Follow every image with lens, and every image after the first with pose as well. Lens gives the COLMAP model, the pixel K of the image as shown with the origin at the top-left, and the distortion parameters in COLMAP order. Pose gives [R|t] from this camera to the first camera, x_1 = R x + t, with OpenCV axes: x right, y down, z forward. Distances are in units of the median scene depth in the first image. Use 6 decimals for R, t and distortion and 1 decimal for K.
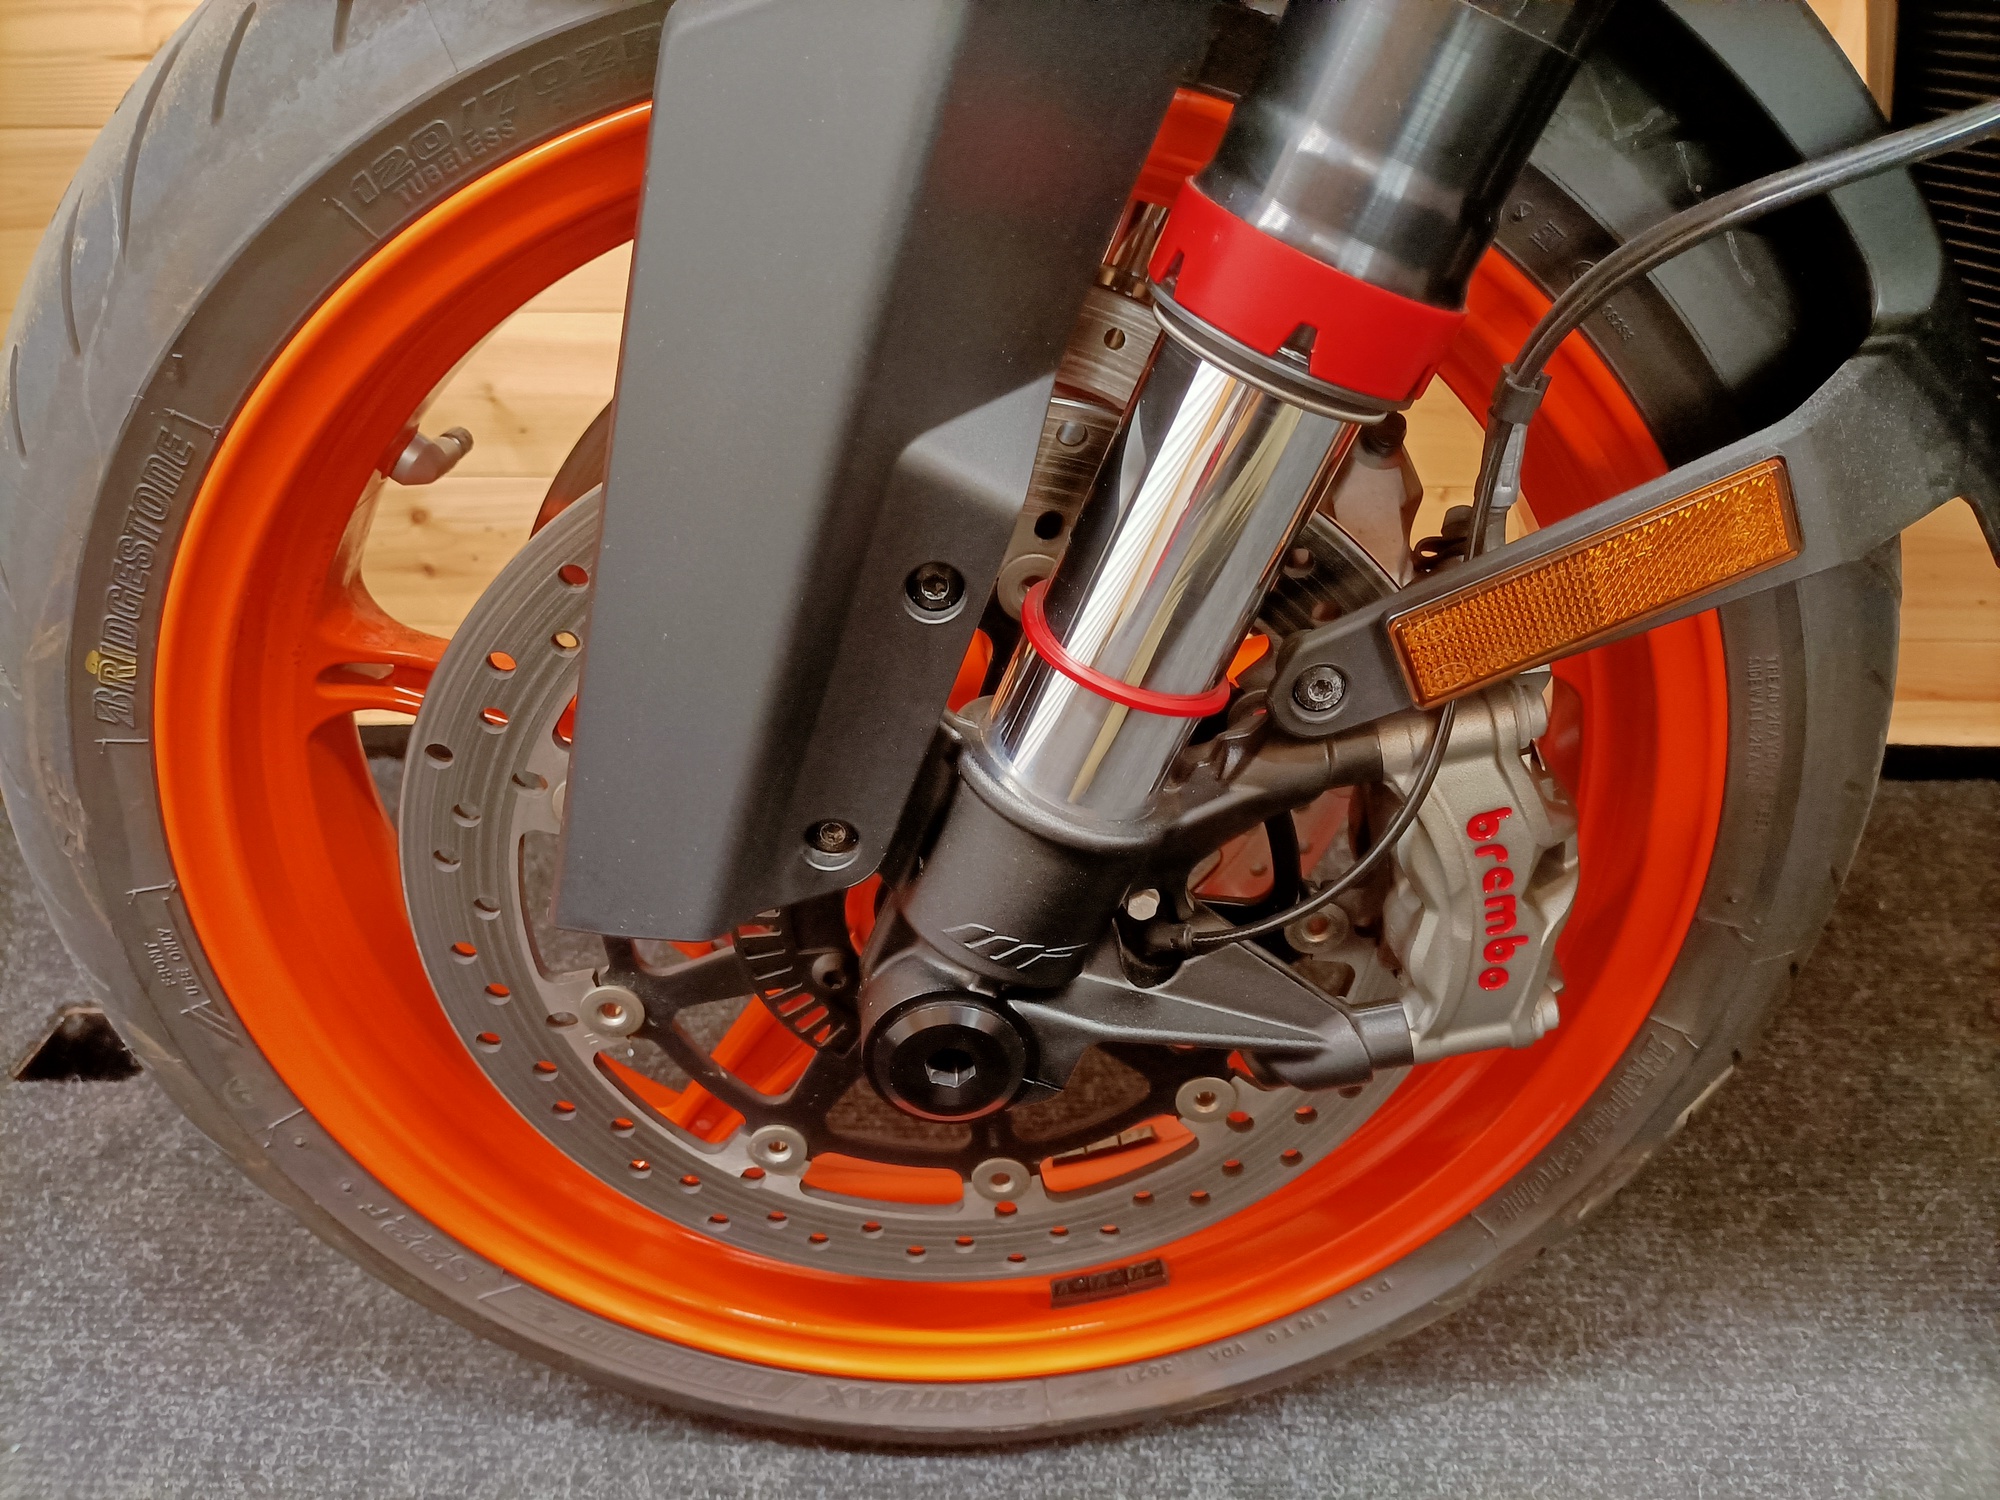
lens RADIAL K [[1517.6, 0, 997.3], [0, 1517.6, 761.9], [0, 0, 1]] dist [-0.009690, -0.002693]
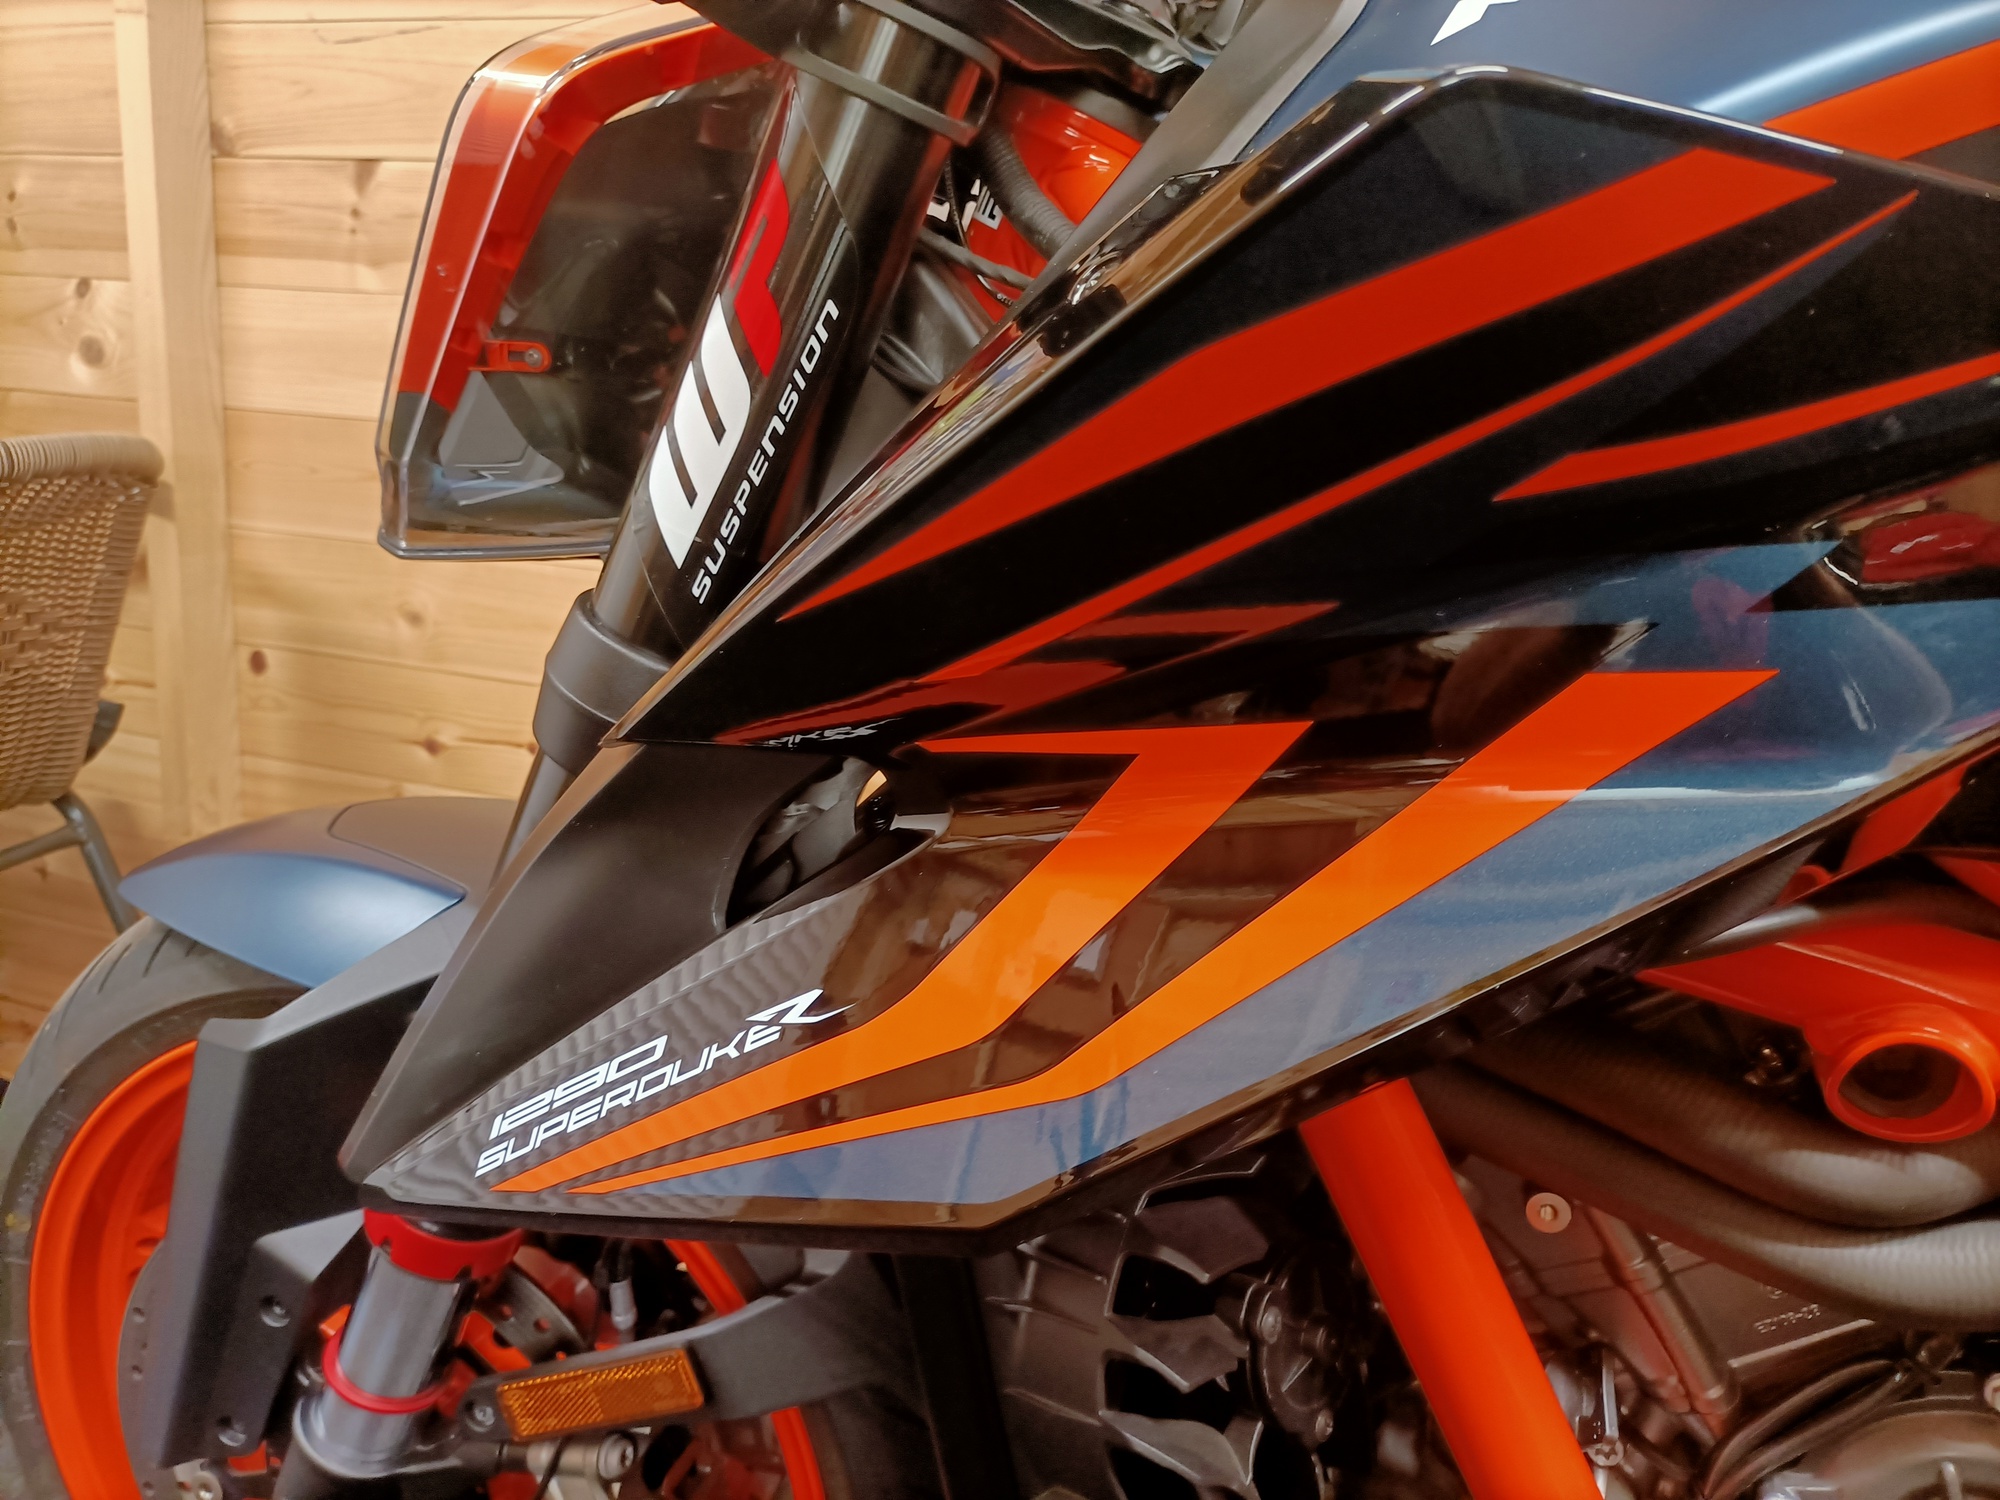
lens RADIAL K [[1480.4, 0, 1002.8], [0, 1480.4, 756.5], [0, 0, 1]] dist [0.064469, -0.069747]
pose [[0.943295, 0.135762, -0.302925, 0.914739], [-0.220745, 0.938083, -0.266969, -0.325820], [0.247925, 0.318699, 0.914857, -0.517138]]
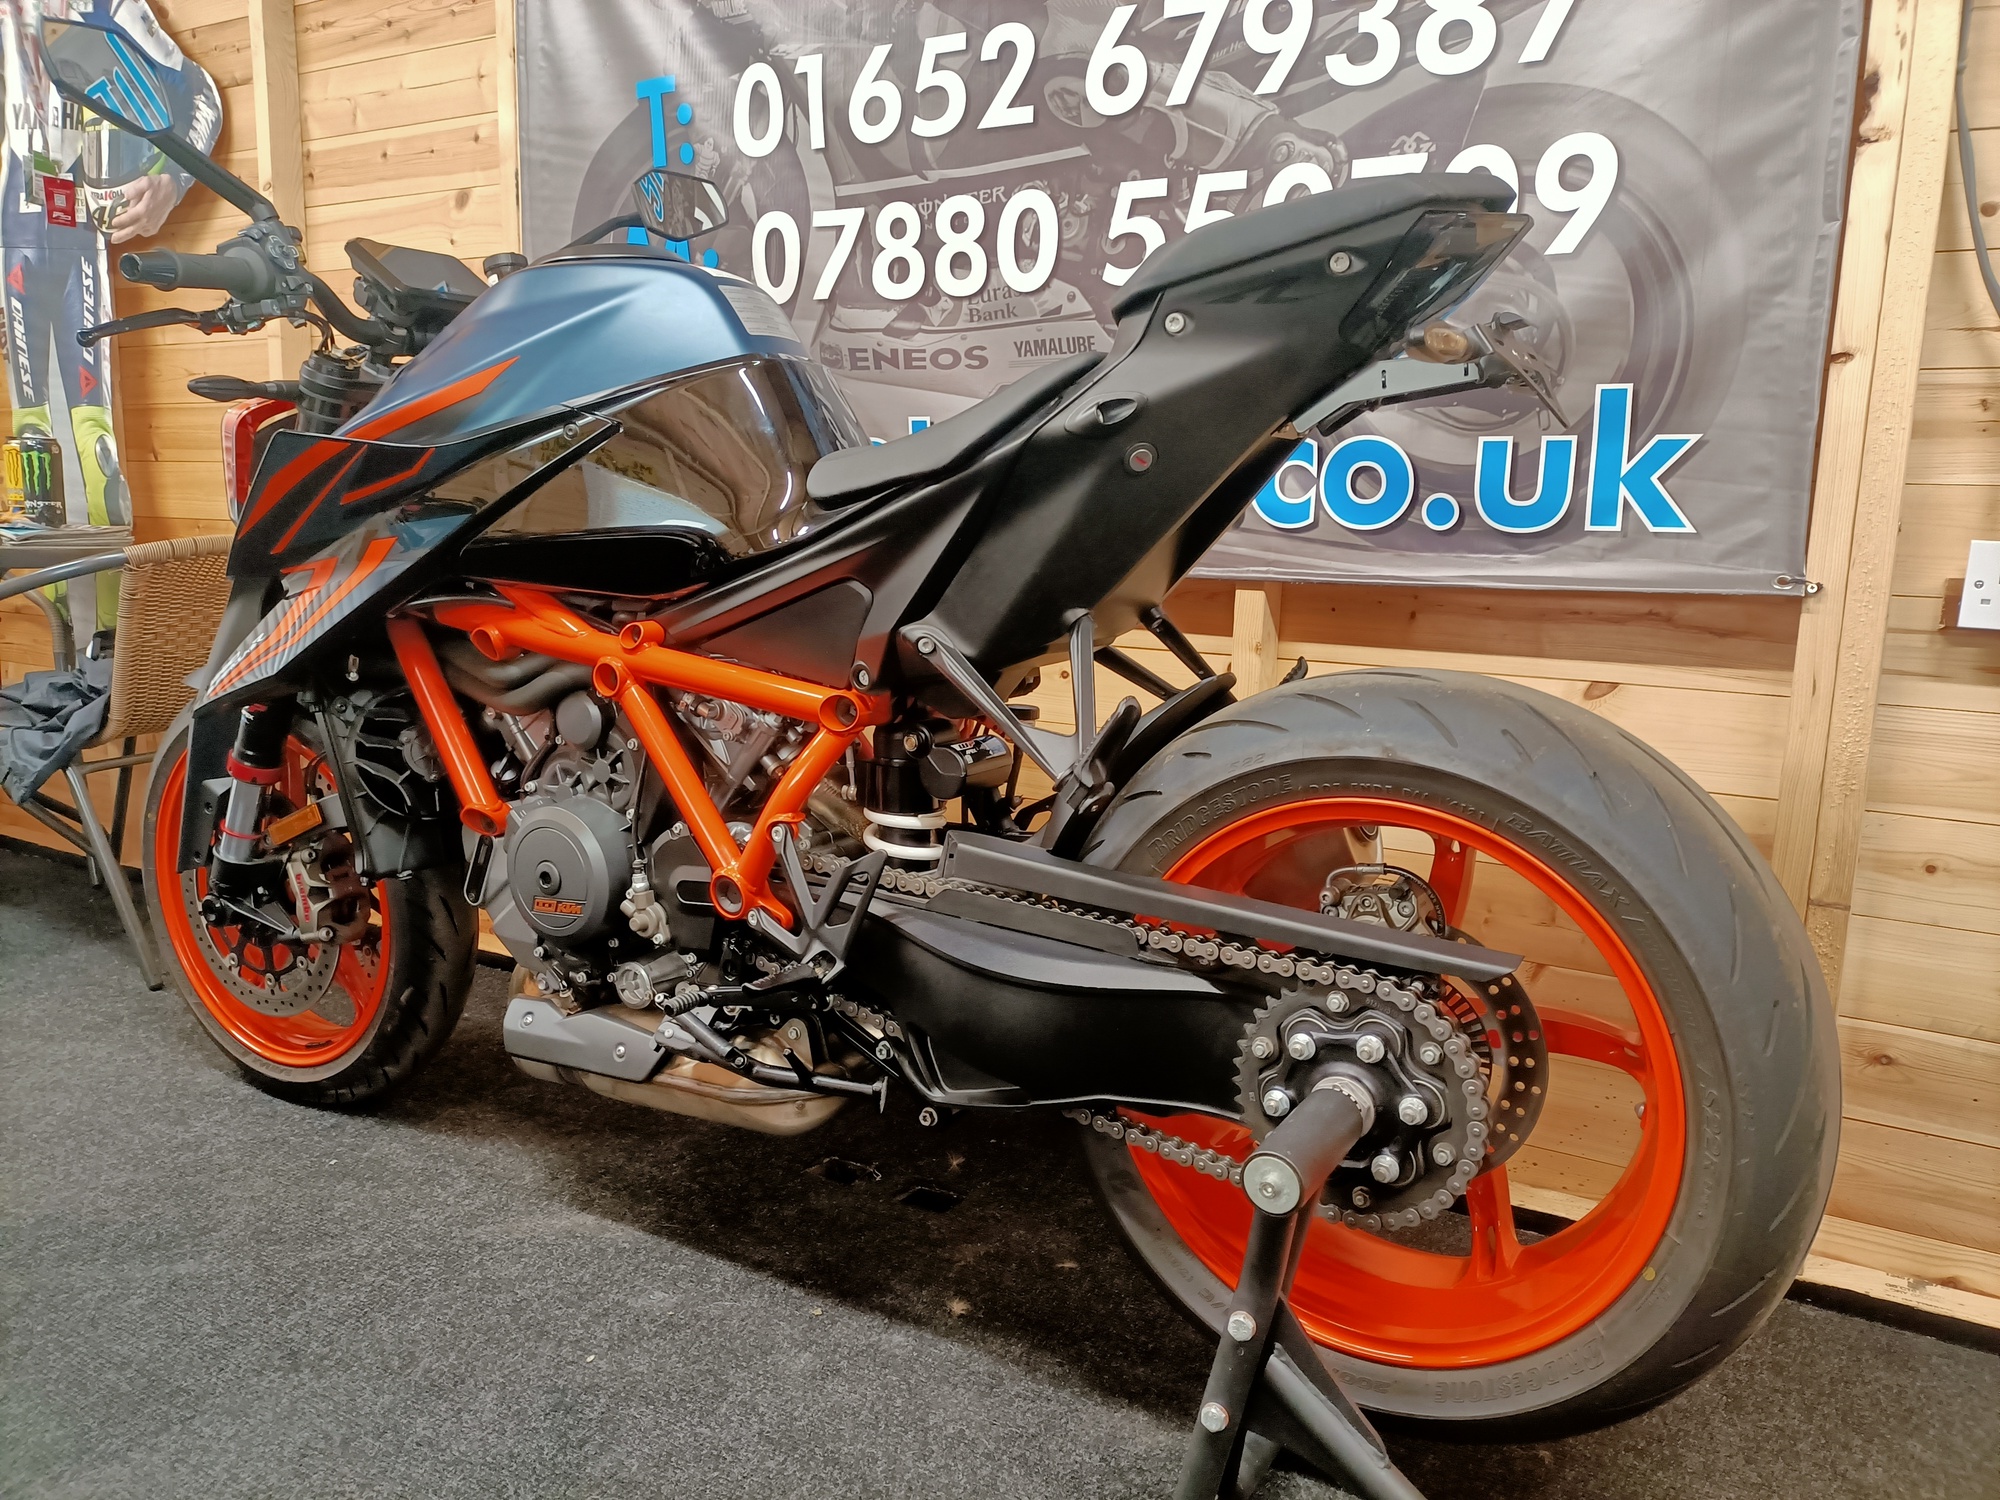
lens RADIAL K [[1504.8, 0, 1002.1], [0, 1504.8, 763.7], [0, 0, 1]] dist [0.035412, -0.053249]
pose [[0.869096, 0.101800, -0.484054, 3.699692], [-0.267380, 0.919986, -0.286590, 0.398211], [0.416148, 0.378501, 0.826775, -1.772507]]
